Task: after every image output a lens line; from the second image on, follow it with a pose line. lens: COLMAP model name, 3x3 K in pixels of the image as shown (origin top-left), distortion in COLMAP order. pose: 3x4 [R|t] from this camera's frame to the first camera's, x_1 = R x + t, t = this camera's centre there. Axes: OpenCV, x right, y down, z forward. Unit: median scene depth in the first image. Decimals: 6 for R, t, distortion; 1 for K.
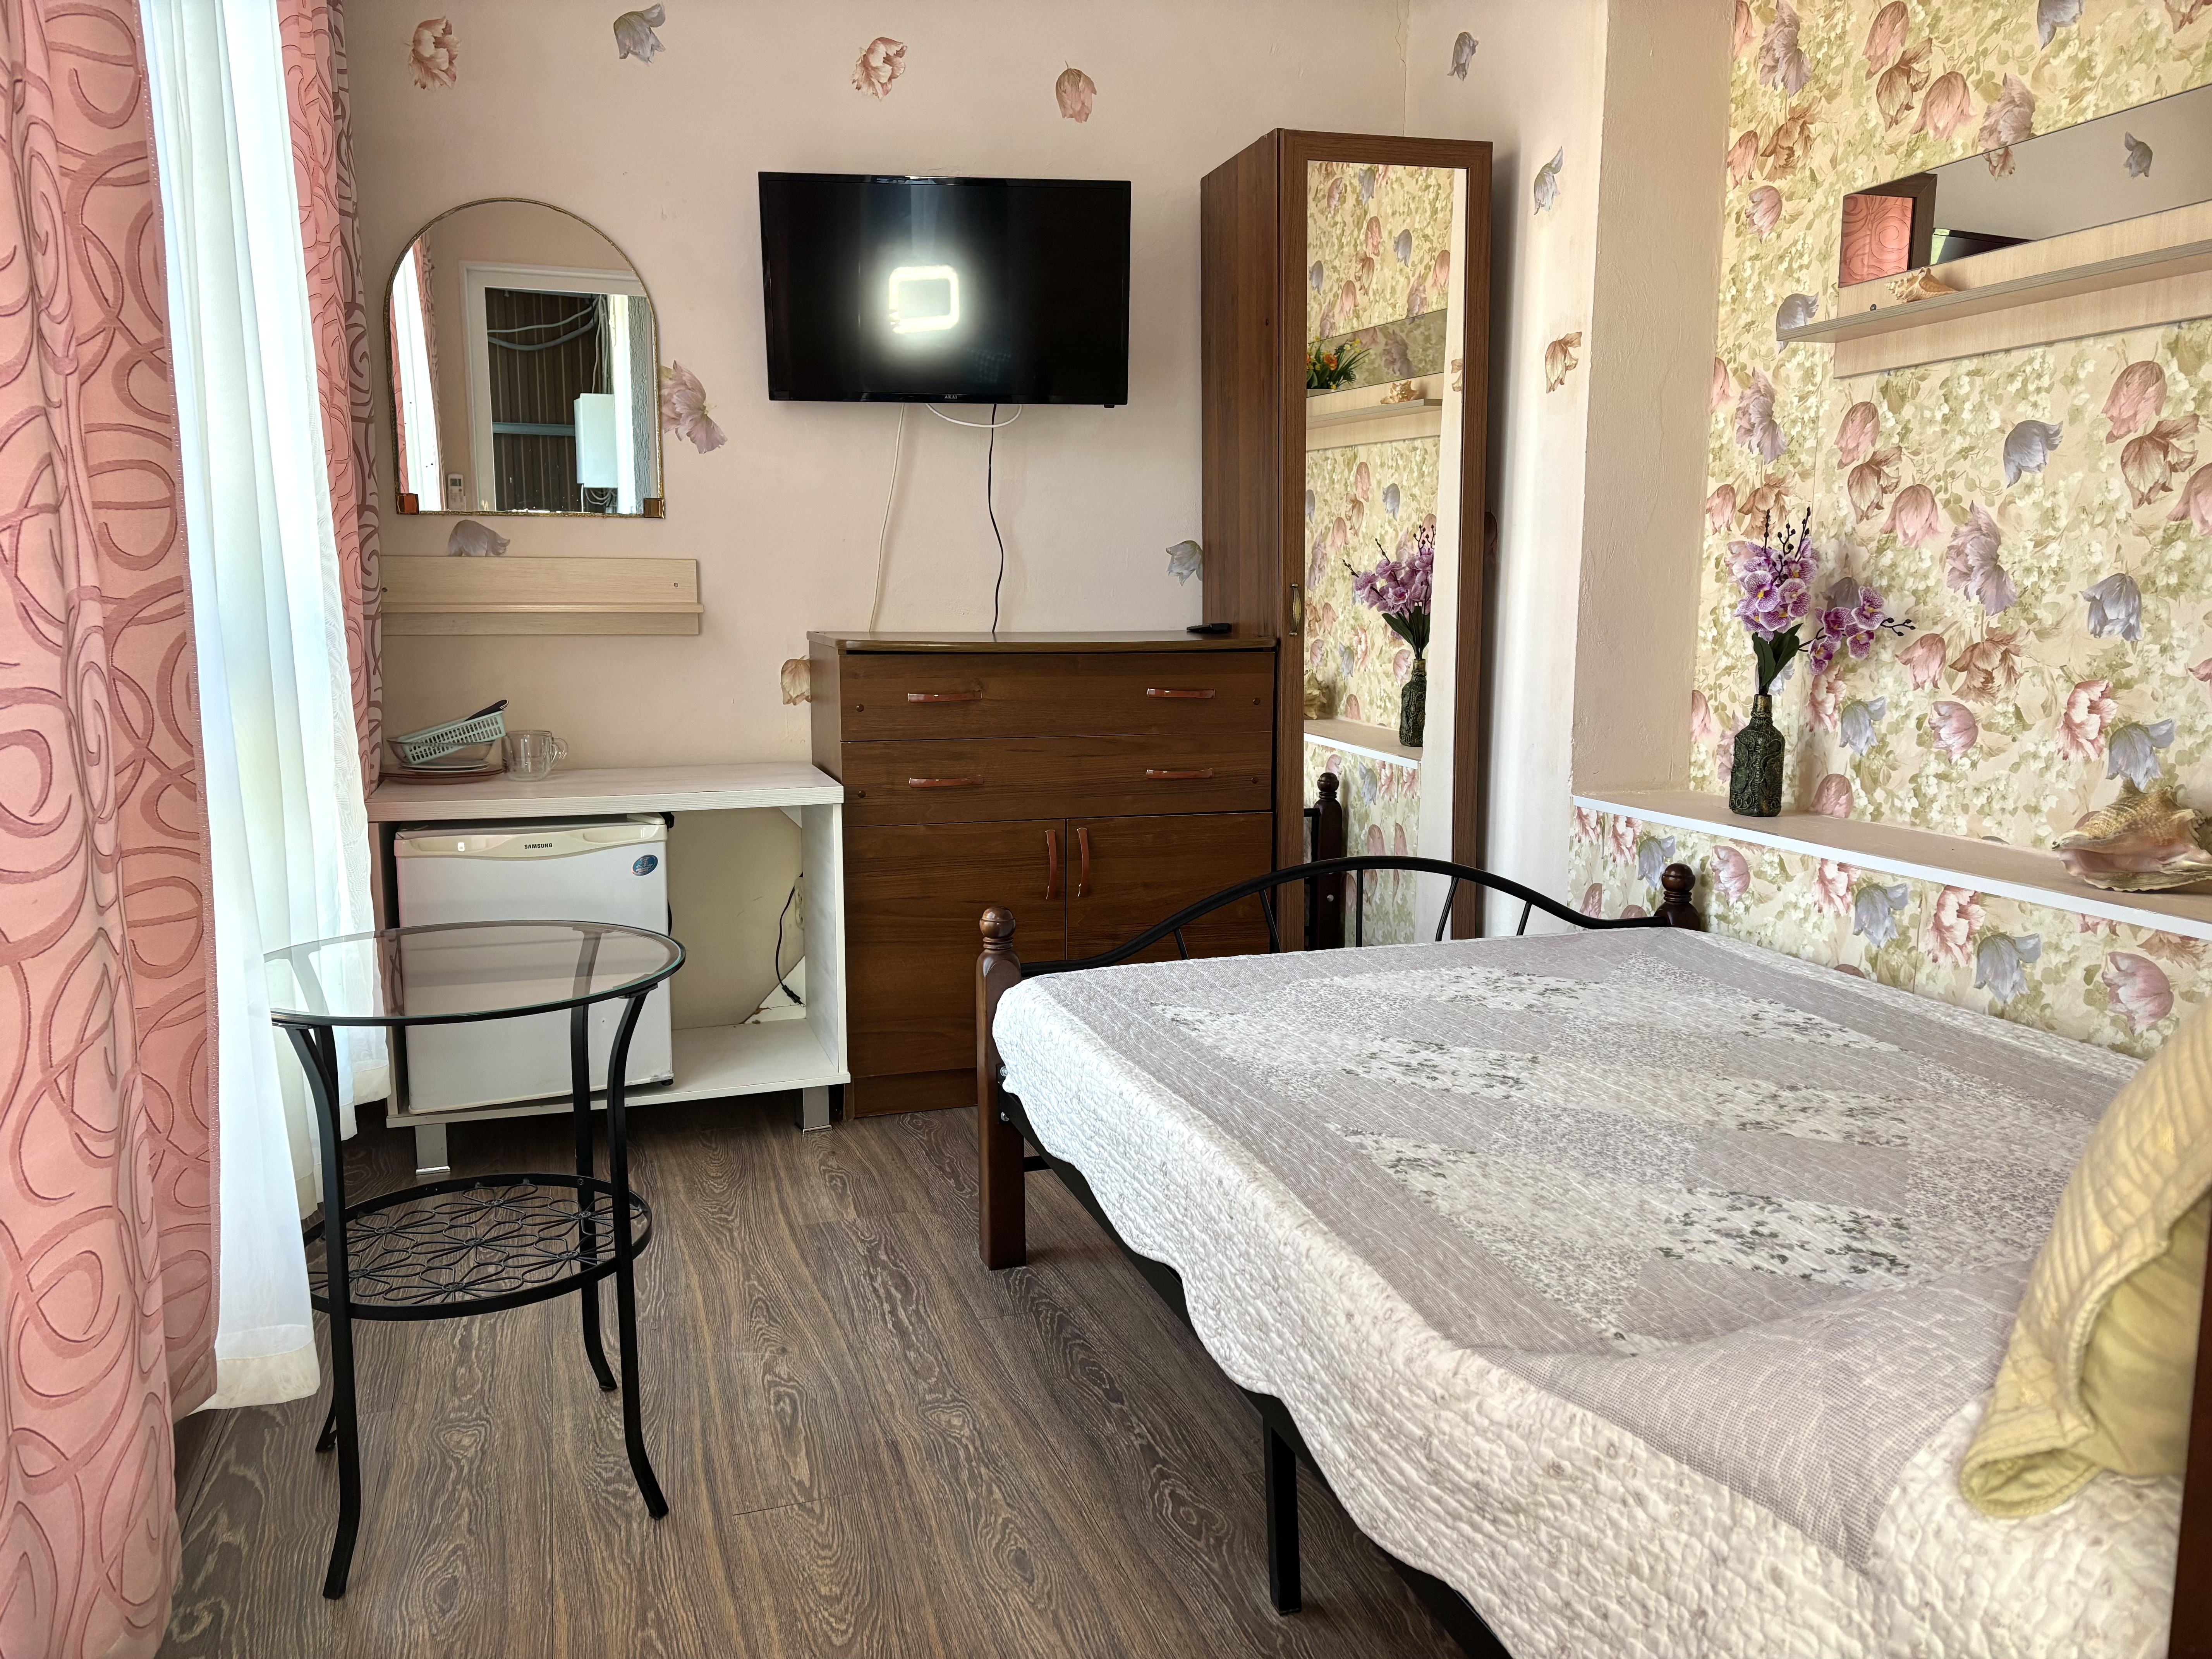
lens RADIAL K [[1661.7, 0, 1094.5], [0, 1661.7, 828.7], [0, 0, 1]] dist [0.015417, -0.005806]
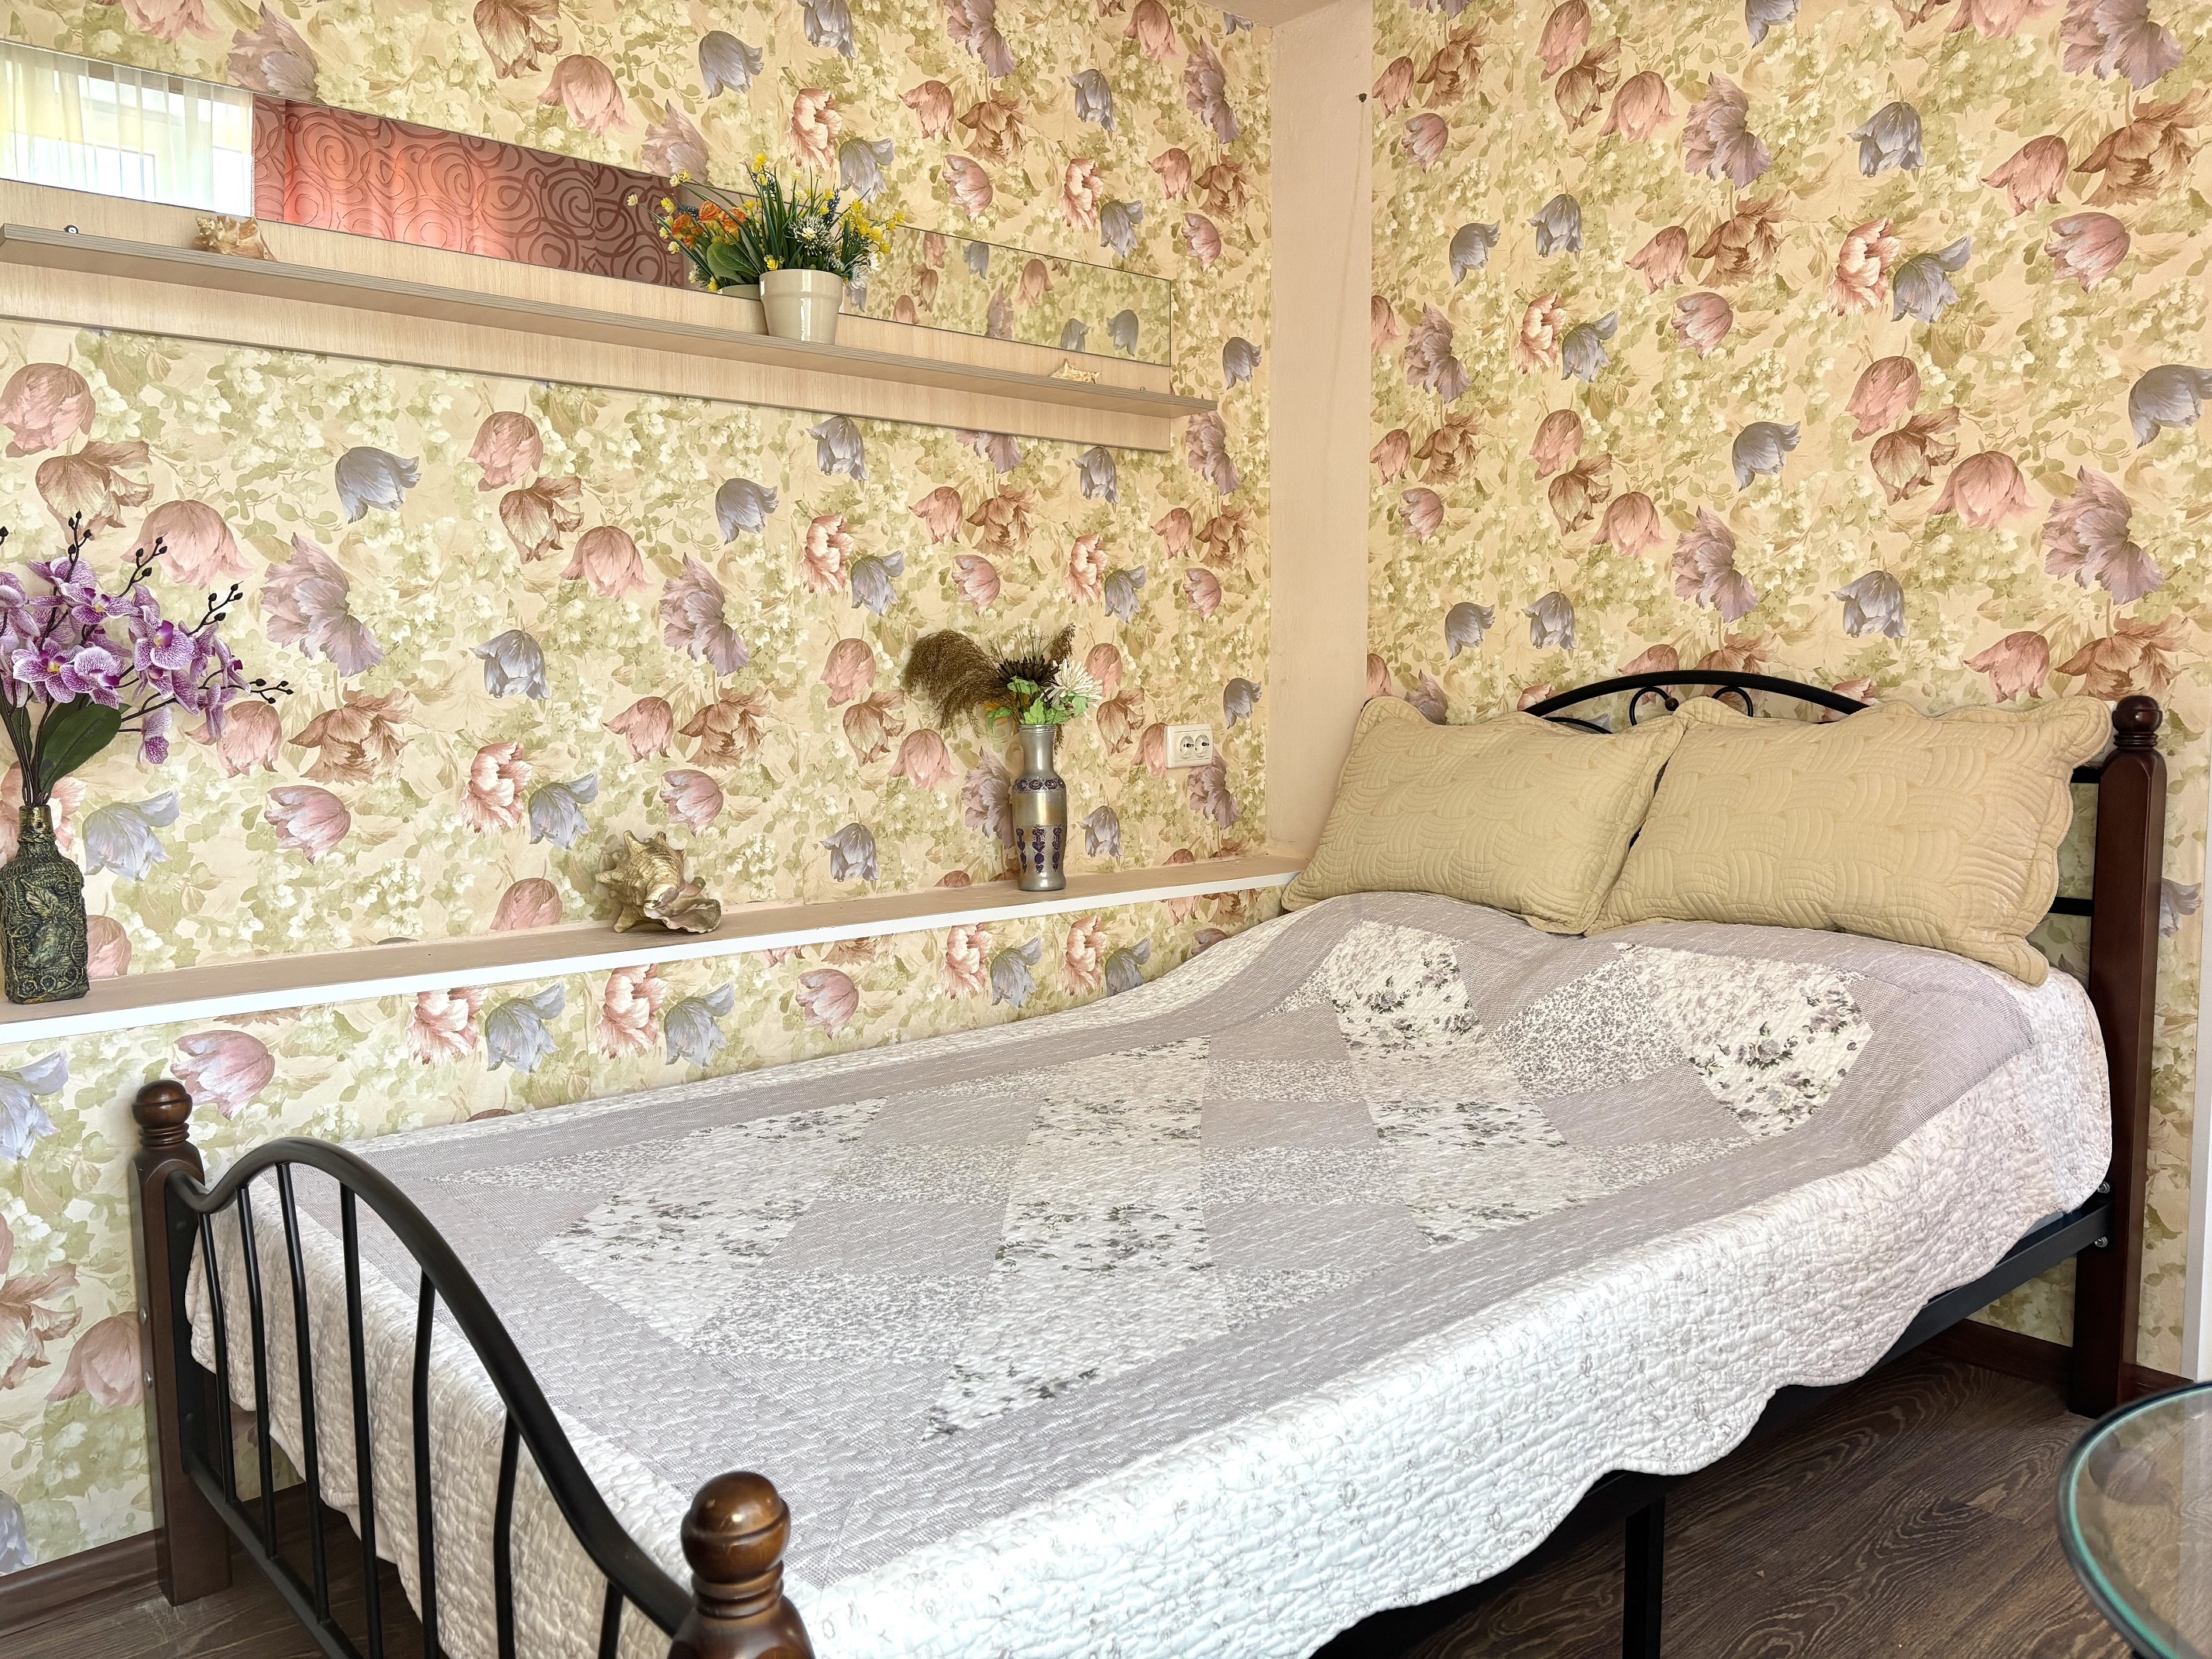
lens RADIAL K [[1661.7, 0, 1090.3], [0, 1661.7, 842.2], [0, 0, 1]] dist [0.015417, -0.005806]
pose [[-0.393776, -0.070653, 0.916487, -0.409793], [0.148323, 0.979092, 0.139207, -0.121217], [-0.907161, 0.190753, -0.375063, 1.114586]]
